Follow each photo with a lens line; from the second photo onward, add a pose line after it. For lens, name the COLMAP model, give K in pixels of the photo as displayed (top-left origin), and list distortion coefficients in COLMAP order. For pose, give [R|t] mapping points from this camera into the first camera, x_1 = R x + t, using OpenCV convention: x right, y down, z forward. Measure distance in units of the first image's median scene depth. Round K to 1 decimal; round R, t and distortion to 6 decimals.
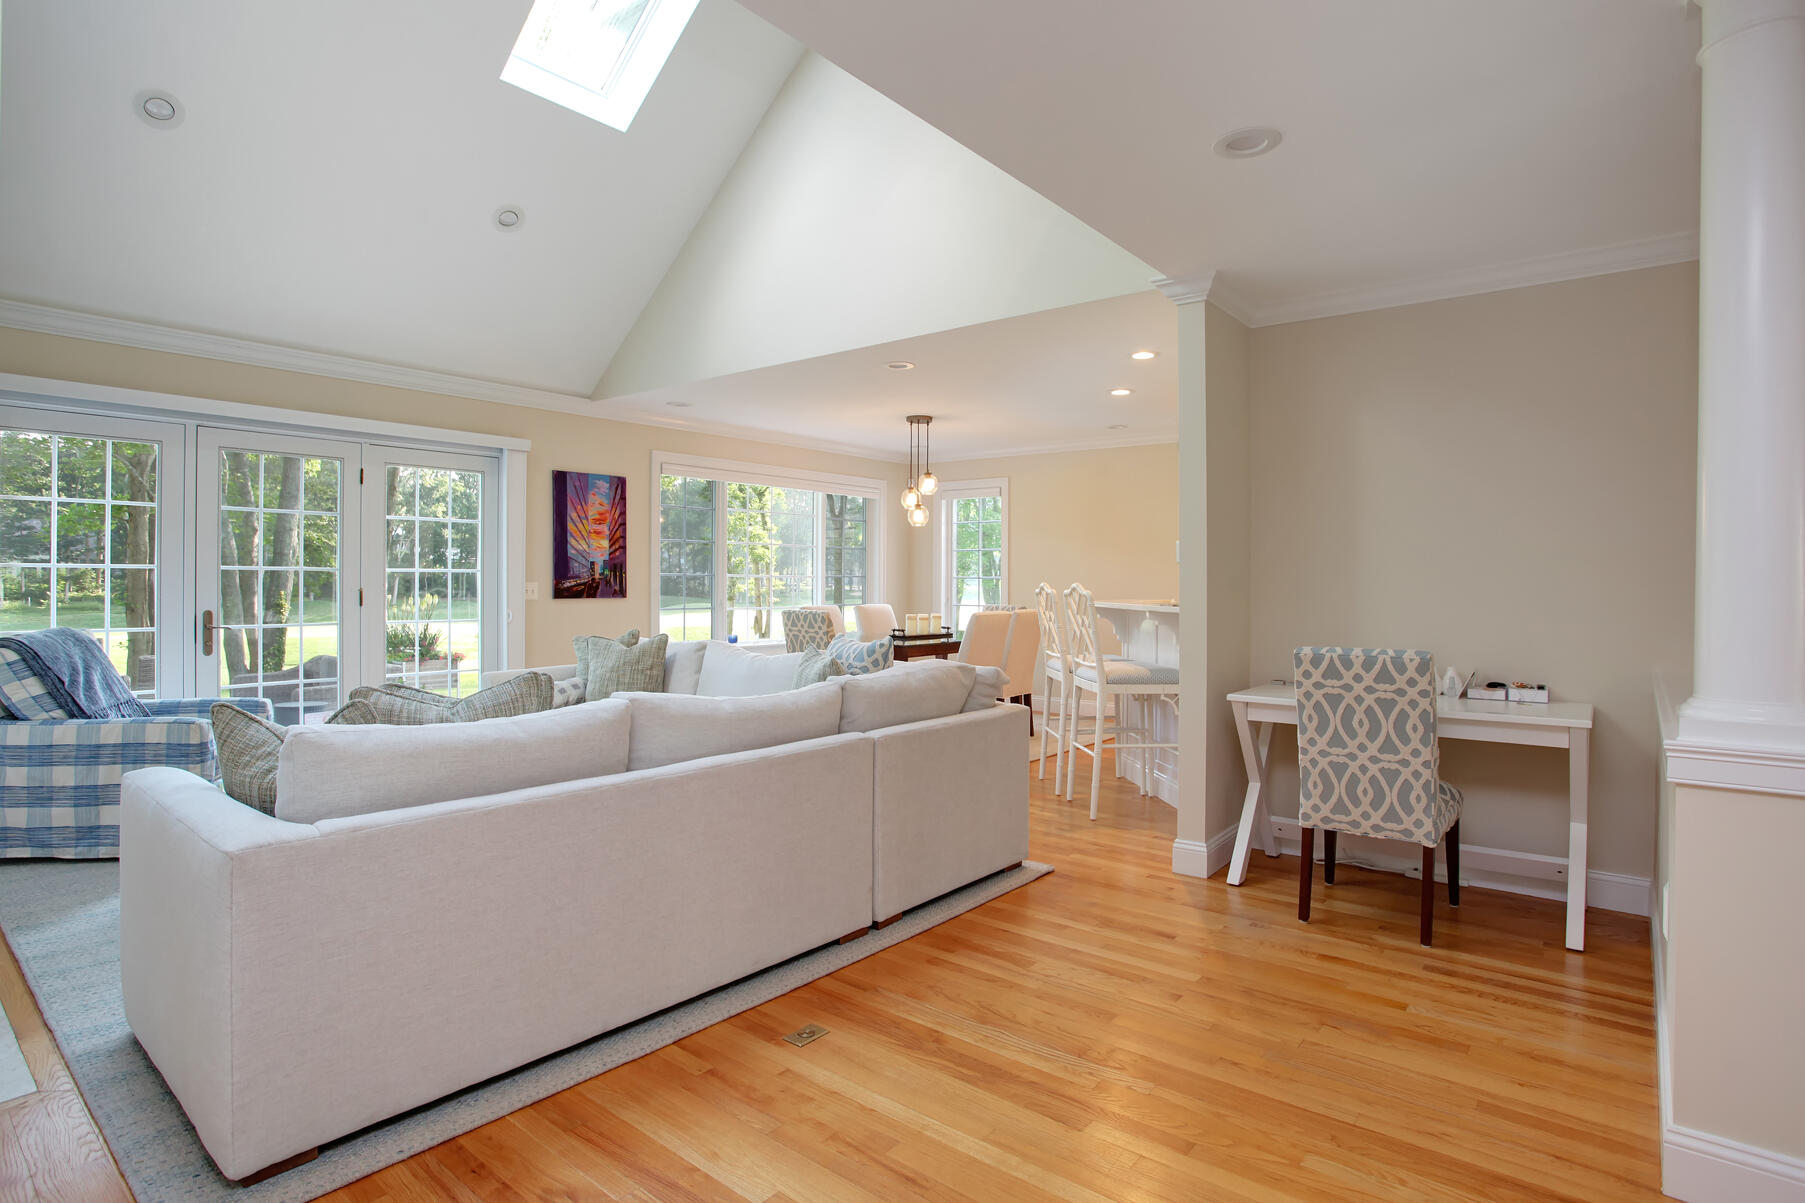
lens RADIAL K [[941.8, 0, 896.9], [0, 941.8, 566.5], [0, 0, 1]] dist [-0.092125, 0.048518]
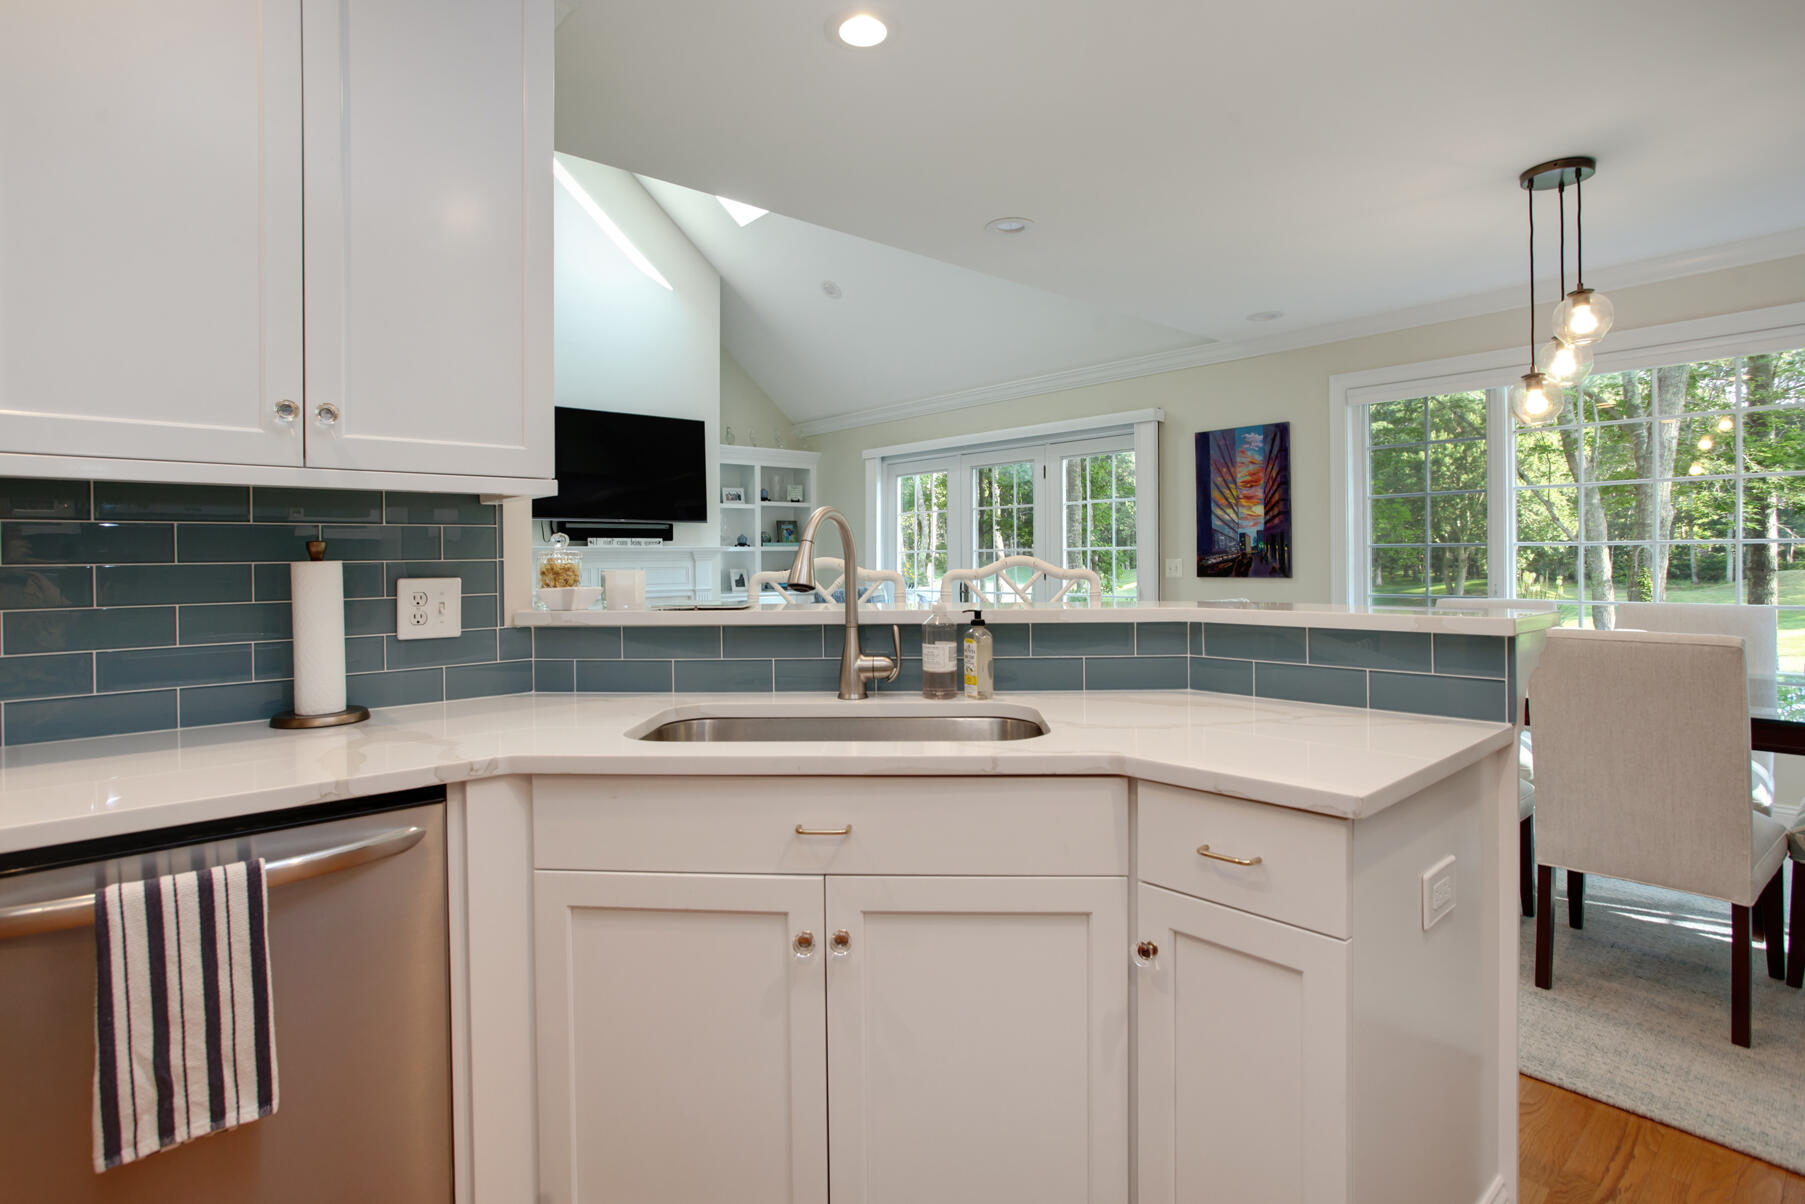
lens RADIAL K [[911.3, 0, 895.6], [0, 911.3, 549.3], [0, 0, 1]] dist [-0.001943, 0.000318]
pose [[-0.156242, -0.012666, -0.987638, 0.554187], [0.025299, 0.999538, -0.016821, 0.015739], [0.987395, -0.027614, -0.155850, 0.872934]]
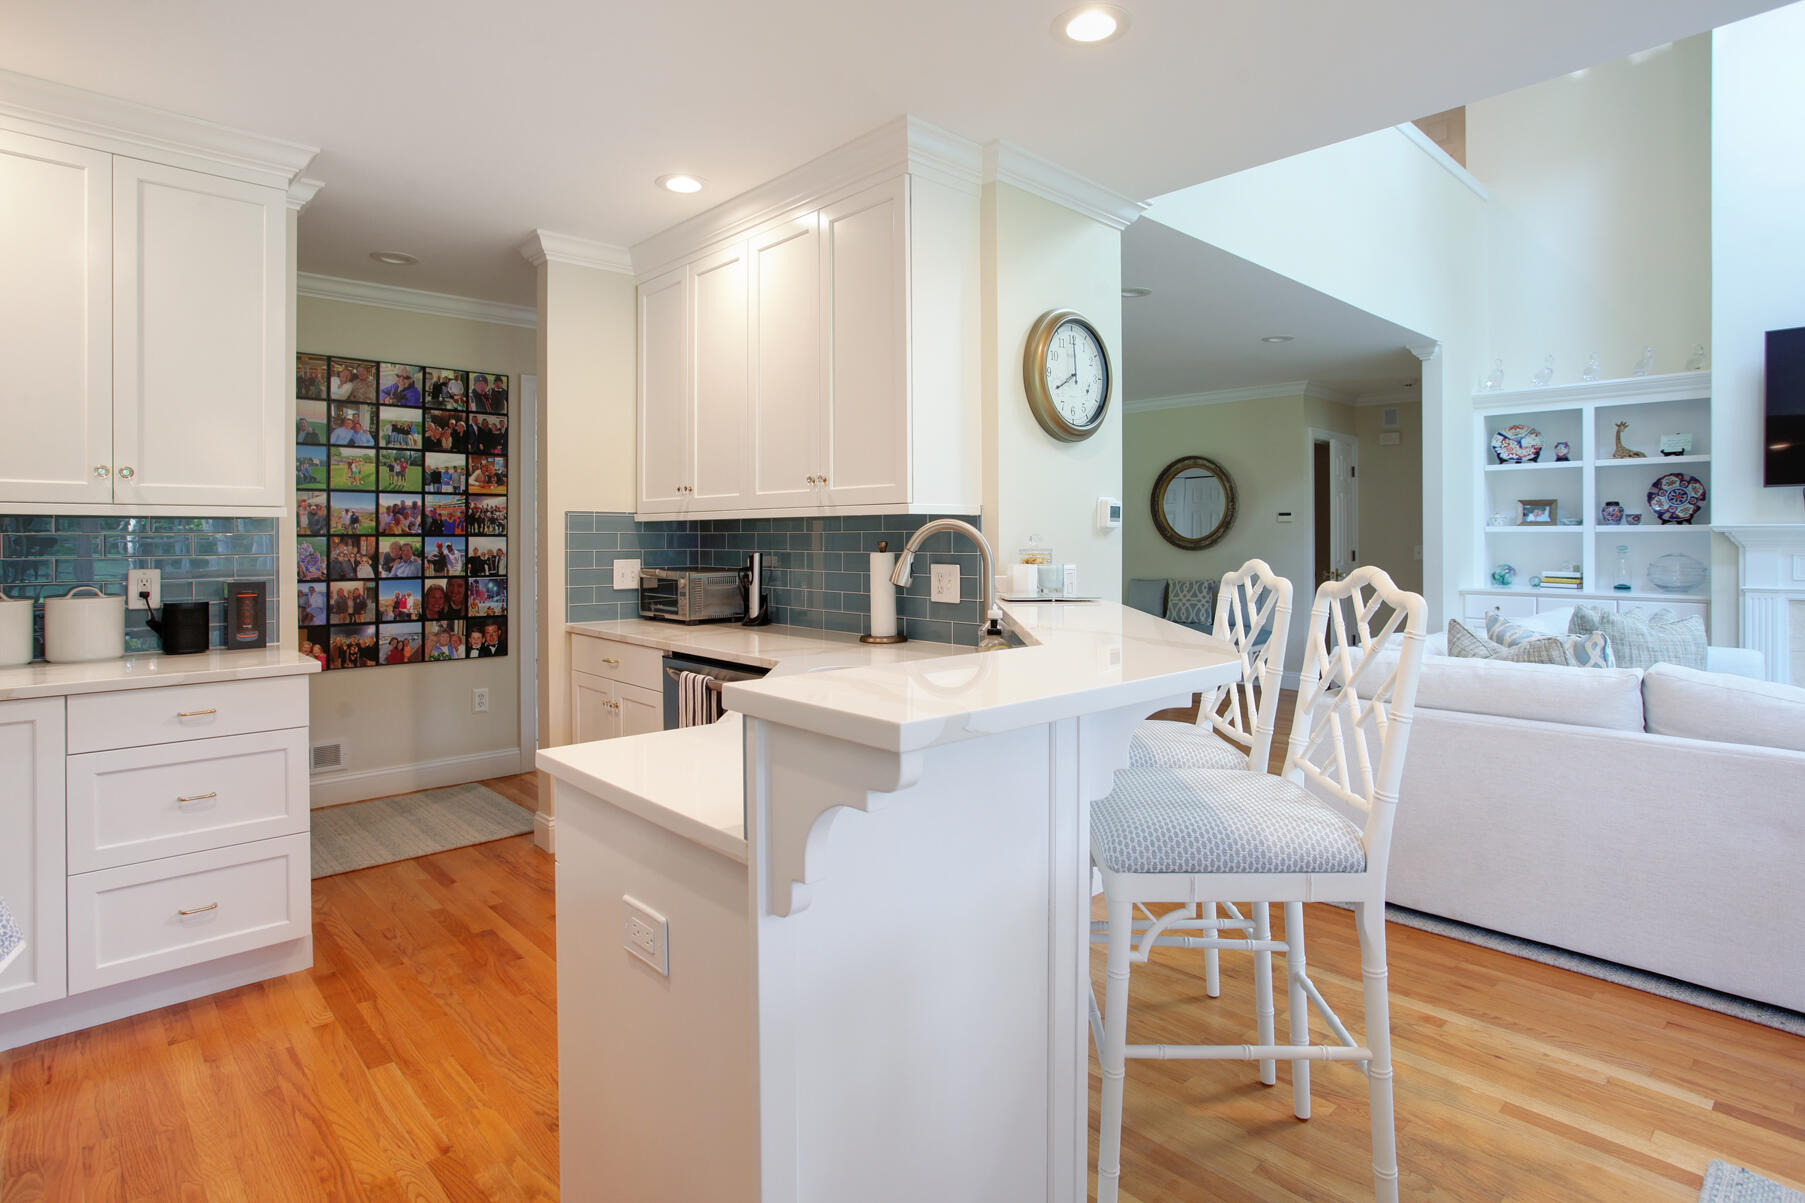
lens RADIAL K [[925.8, 0, 917.2], [0, 925.8, 535.2], [0, 0, 1]] dist [-0.001582, 0.000748]
pose [[-0.993750, 0.000169, 0.111627, 0.235843], [-0.002144, 0.999785, -0.020601, 0.011431], [-0.111607, -0.020712, -0.993537, 1.146281]]
